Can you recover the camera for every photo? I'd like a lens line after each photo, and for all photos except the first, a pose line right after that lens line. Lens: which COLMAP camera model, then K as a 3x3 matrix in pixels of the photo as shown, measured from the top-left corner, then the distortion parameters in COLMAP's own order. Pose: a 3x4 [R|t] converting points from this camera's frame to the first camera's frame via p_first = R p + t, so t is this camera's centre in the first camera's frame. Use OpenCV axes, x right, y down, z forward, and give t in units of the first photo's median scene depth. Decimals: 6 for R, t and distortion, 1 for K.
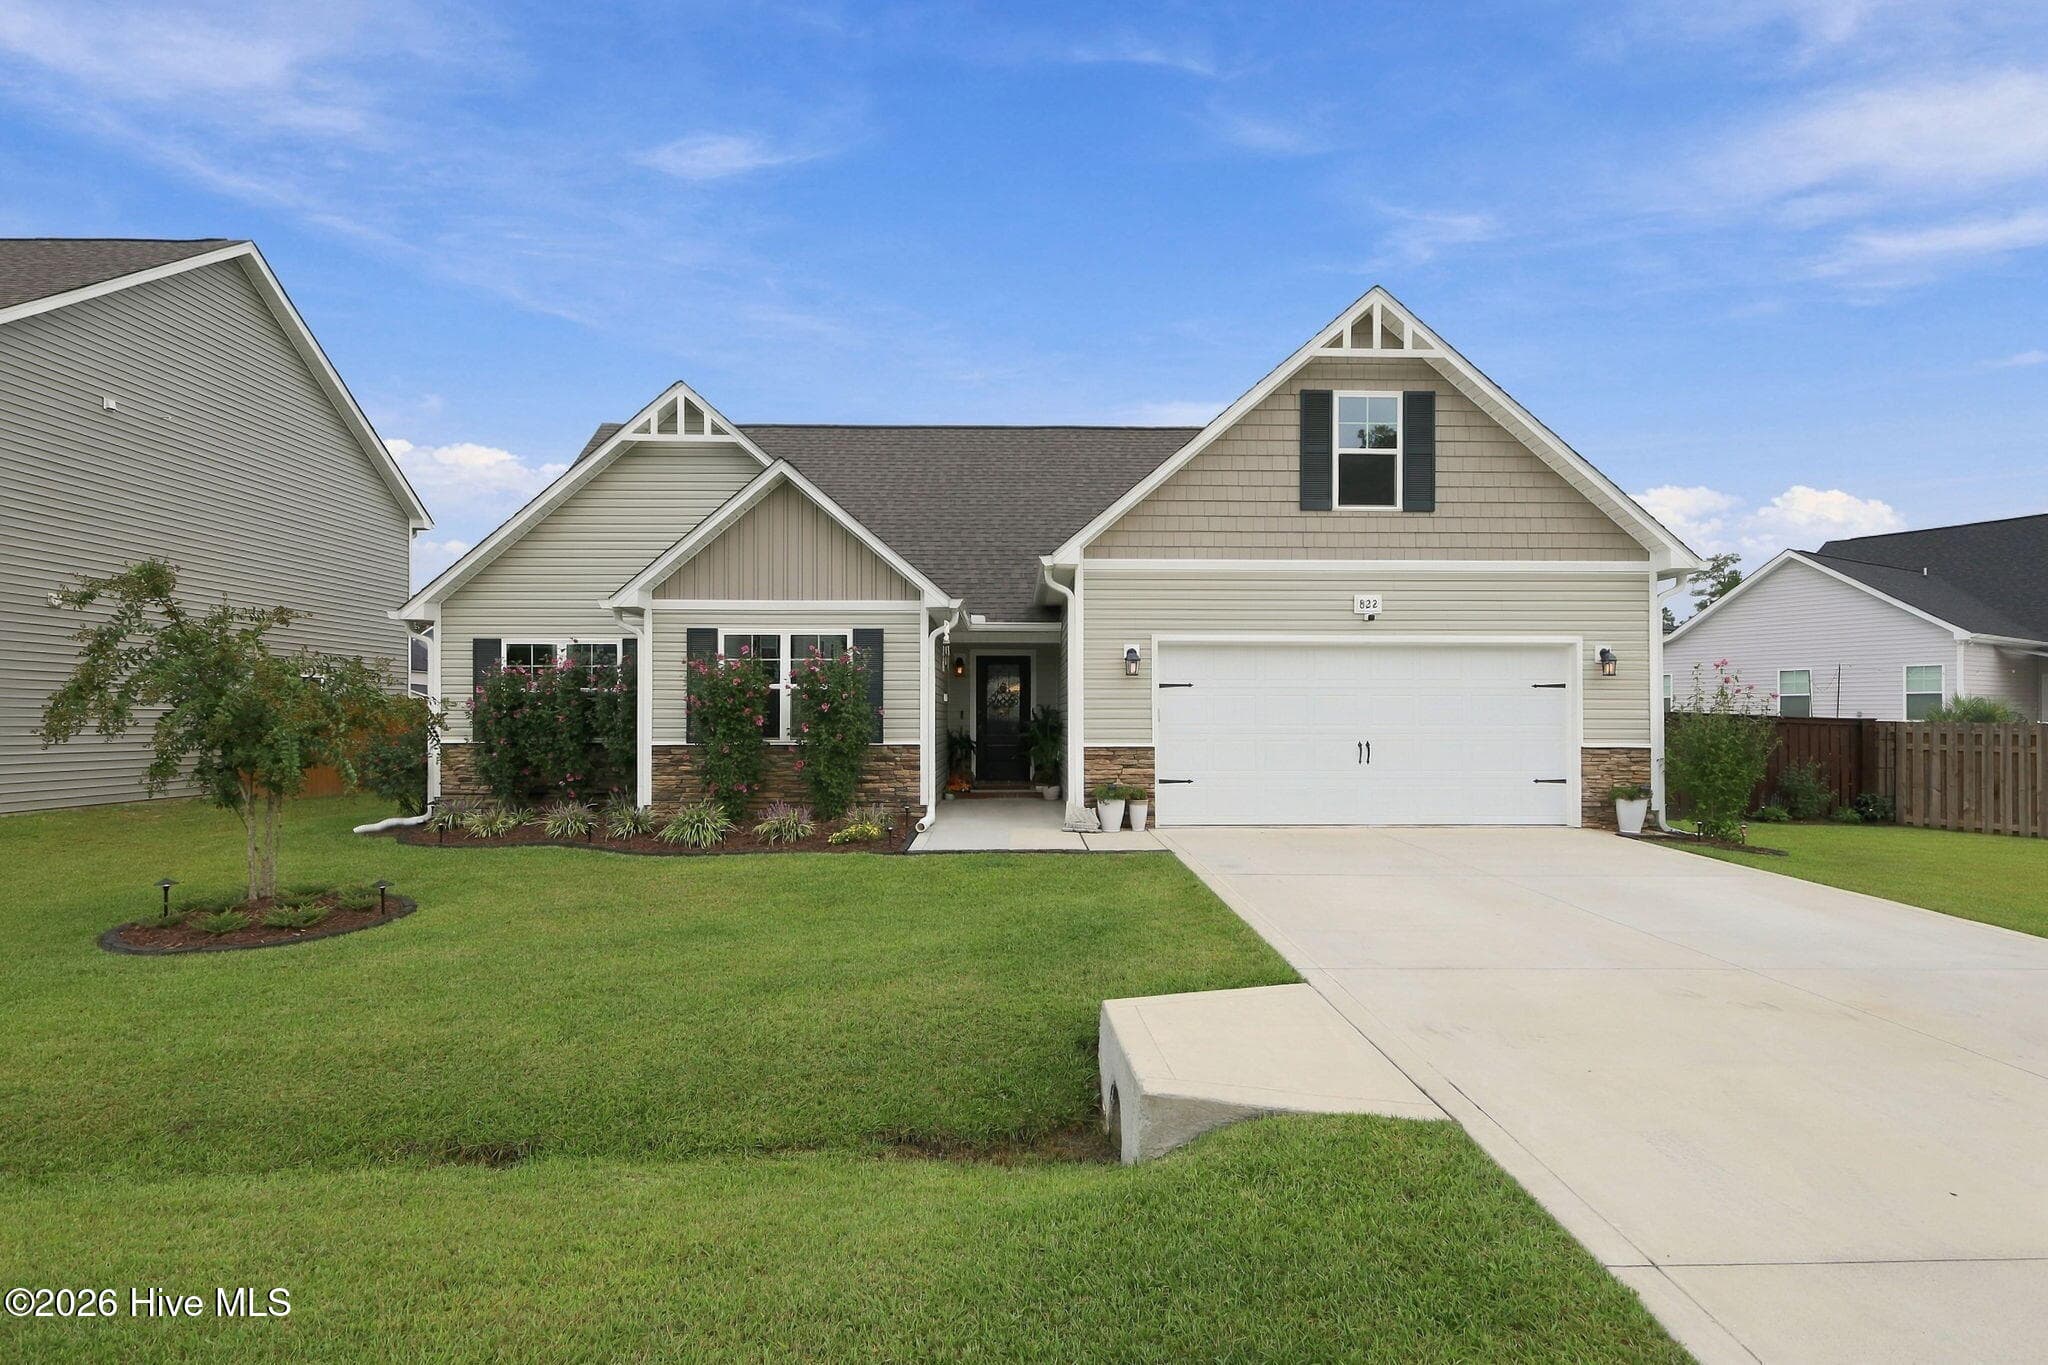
lens RADIAL K [[1039.2, 0, 1021.2], [0, 1039.2, 704.4], [0, 0, 1]] dist [-0.000859, 0.000137]
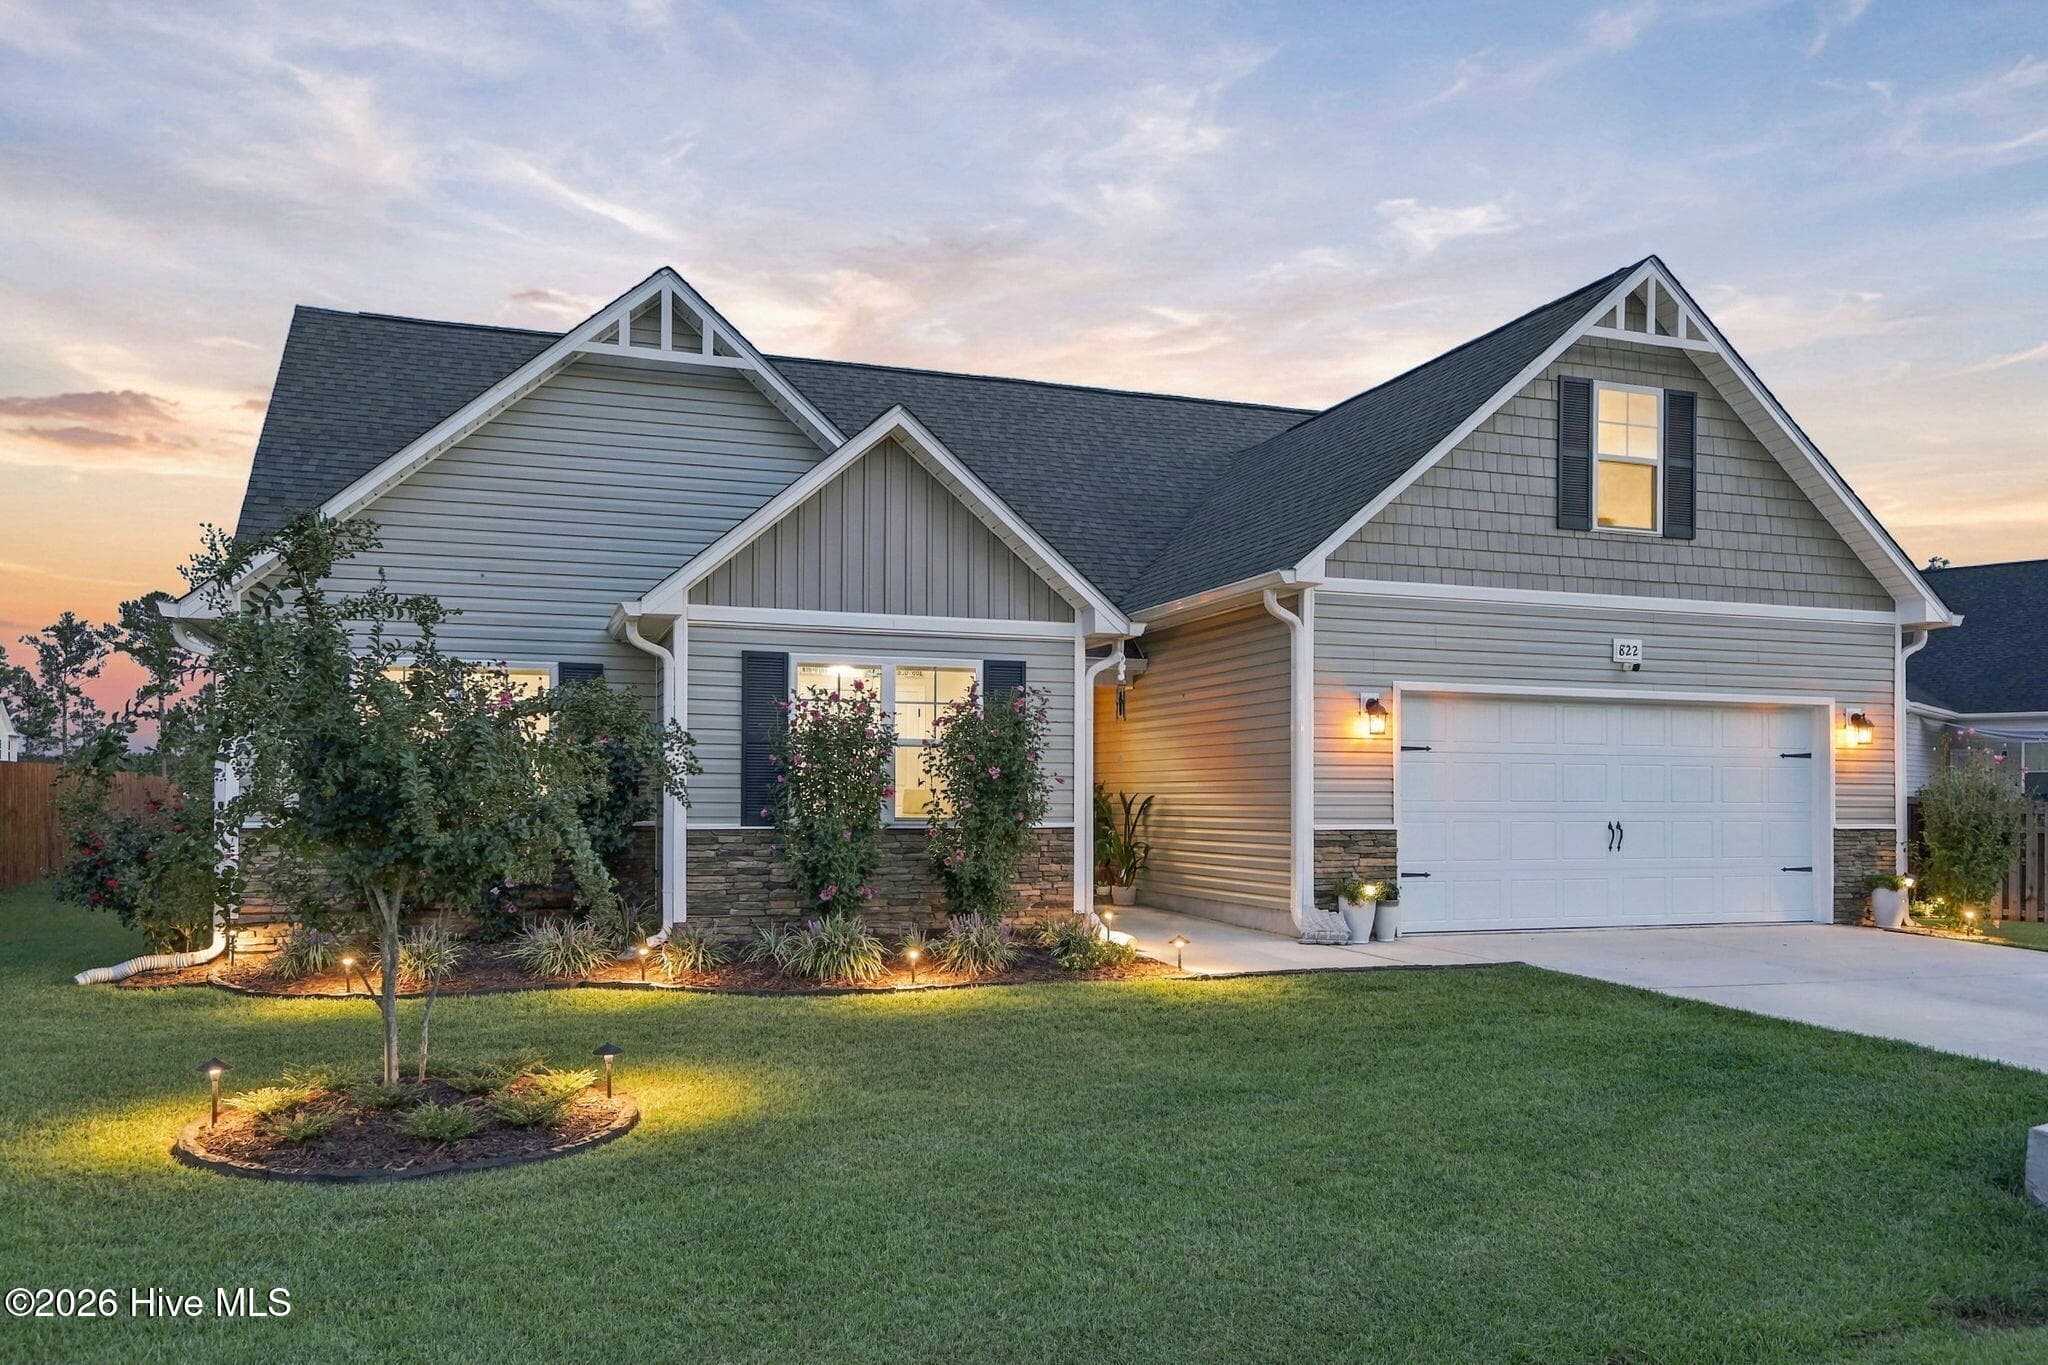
lens RADIAL K [[1492.7, 0, 1033.5], [0, 1492.7, 780.0], [0, 0, 1]] dist [-0.000042, -0.000310]
pose [[0.948734, 0.007518, 0.315987, -0.462981], [-0.008554, 0.999962, 0.001892, 0.004962], [-0.315961, -0.004497, 0.948762, 0.052215]]
